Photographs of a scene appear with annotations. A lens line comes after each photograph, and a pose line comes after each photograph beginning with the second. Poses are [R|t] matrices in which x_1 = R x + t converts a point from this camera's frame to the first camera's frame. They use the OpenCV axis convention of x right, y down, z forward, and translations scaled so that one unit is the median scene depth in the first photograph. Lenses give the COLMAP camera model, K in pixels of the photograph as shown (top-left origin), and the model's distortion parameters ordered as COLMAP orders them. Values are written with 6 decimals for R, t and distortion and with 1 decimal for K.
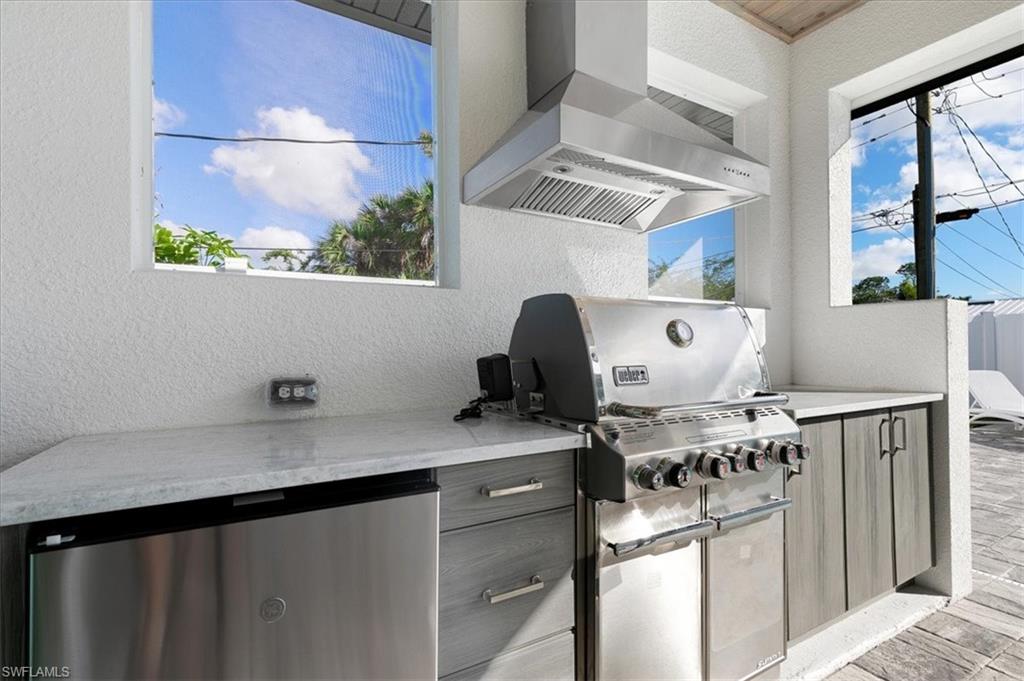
lens RADIAL K [[461.1, 0, 509.9], [0, 461.1, 342.4], [0, 0, 1]] dist [-0.010288, -0.000074]
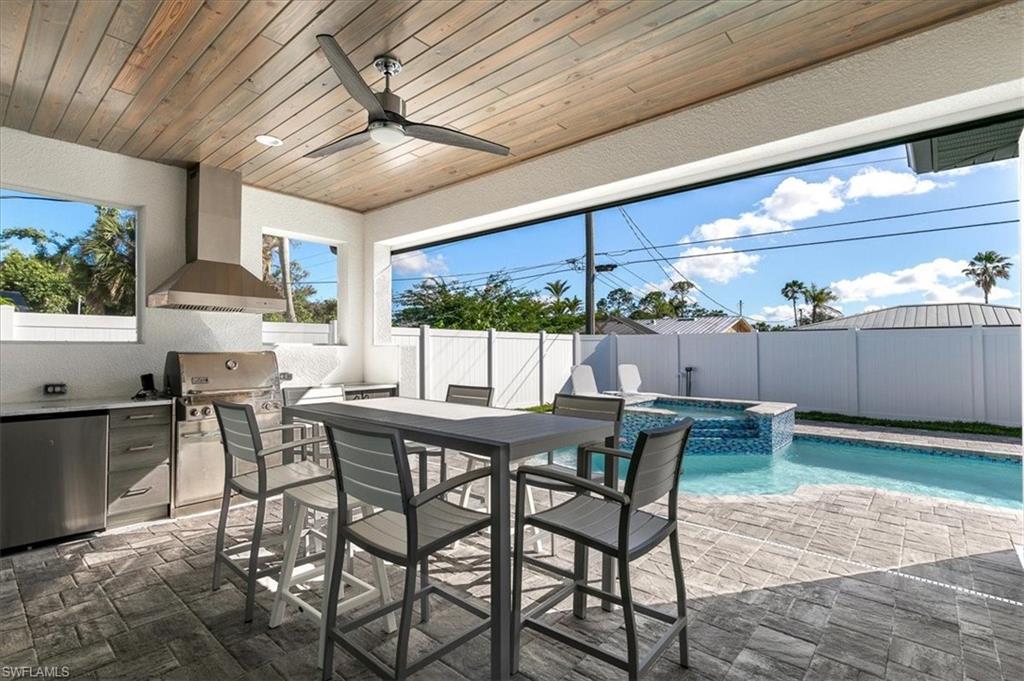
lens RADIAL K [[461.1, 0, 506.2], [0, 461.1, 337.9], [0, 0, 1]] dist [-0.010288, -0.000074]
pose [[0.938245, 0.012242, 0.345755, 0.959755], [-0.008264, 0.999882, -0.012977, -0.157810], [-0.345873, 0.009318, 0.938235, -2.154038]]
